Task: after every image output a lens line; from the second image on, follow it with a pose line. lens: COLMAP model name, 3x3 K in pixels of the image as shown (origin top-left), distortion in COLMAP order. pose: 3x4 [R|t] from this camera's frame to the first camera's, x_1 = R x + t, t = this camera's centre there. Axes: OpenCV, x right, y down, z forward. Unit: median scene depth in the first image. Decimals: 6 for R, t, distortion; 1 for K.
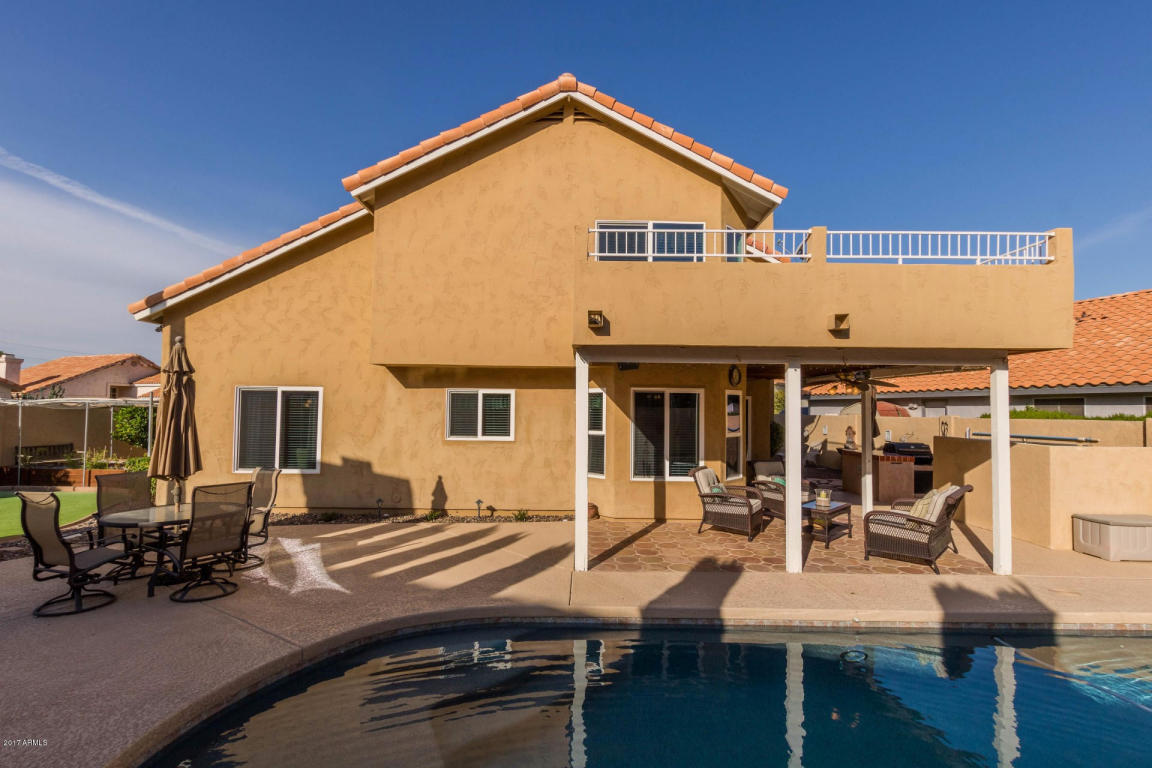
lens RADIAL K [[530.6, 0, 580.7], [0, 530.6, 385.4], [0, 0, 1]] dist [0.004615, -0.001034]
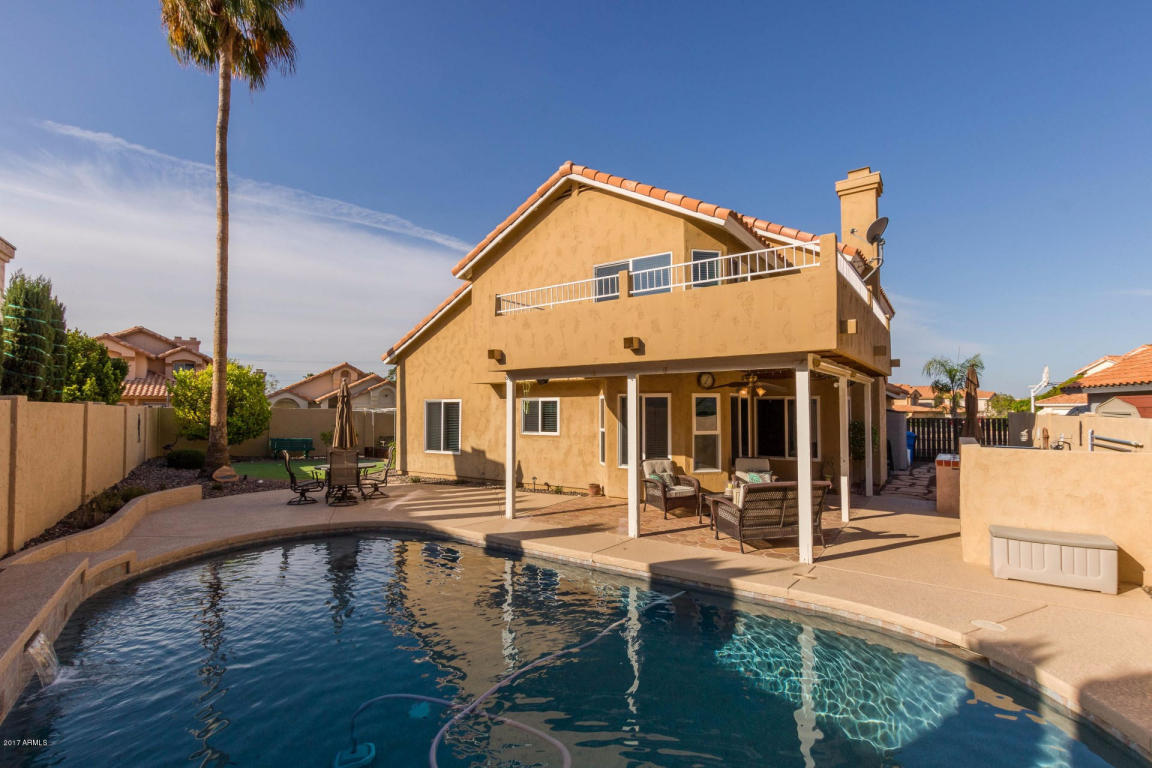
lens RADIAL K [[530.6, 0, 576.5], [0, 530.6, 388.5], [0, 0, 1]] dist [0.004615, -0.001034]
pose [[0.822164, -0.035701, -0.568131, 0.684879], [0.035665, 0.999301, -0.011183, 0.000917], [0.568133, -0.011068, 0.822862, -0.089122]]
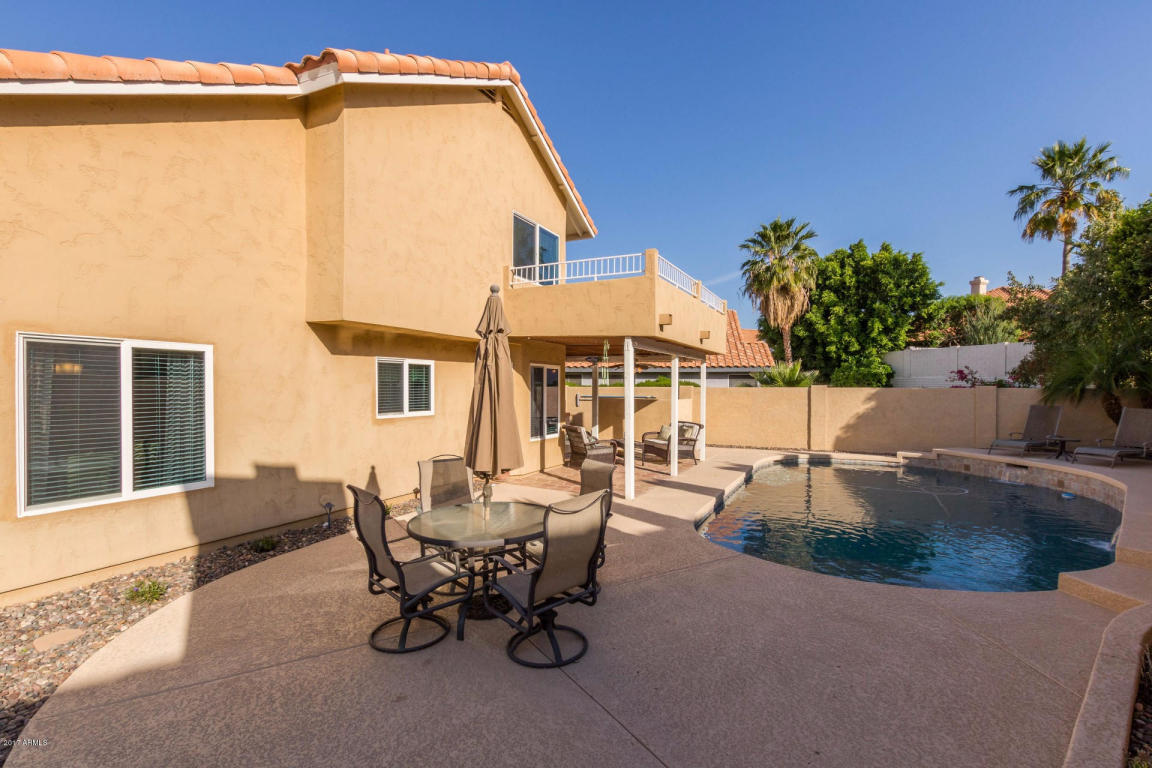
lens RADIAL K [[530.6, 0, 583.4], [0, 530.6, 385.5], [0, 0, 1]] dist [0.004615, -0.001034]
pose [[0.437115, -0.006009, 0.899386, -0.855661], [-0.030918, 0.999286, 0.021703, 0.023453], [-0.898874, -0.037293, 0.436617, 0.355530]]
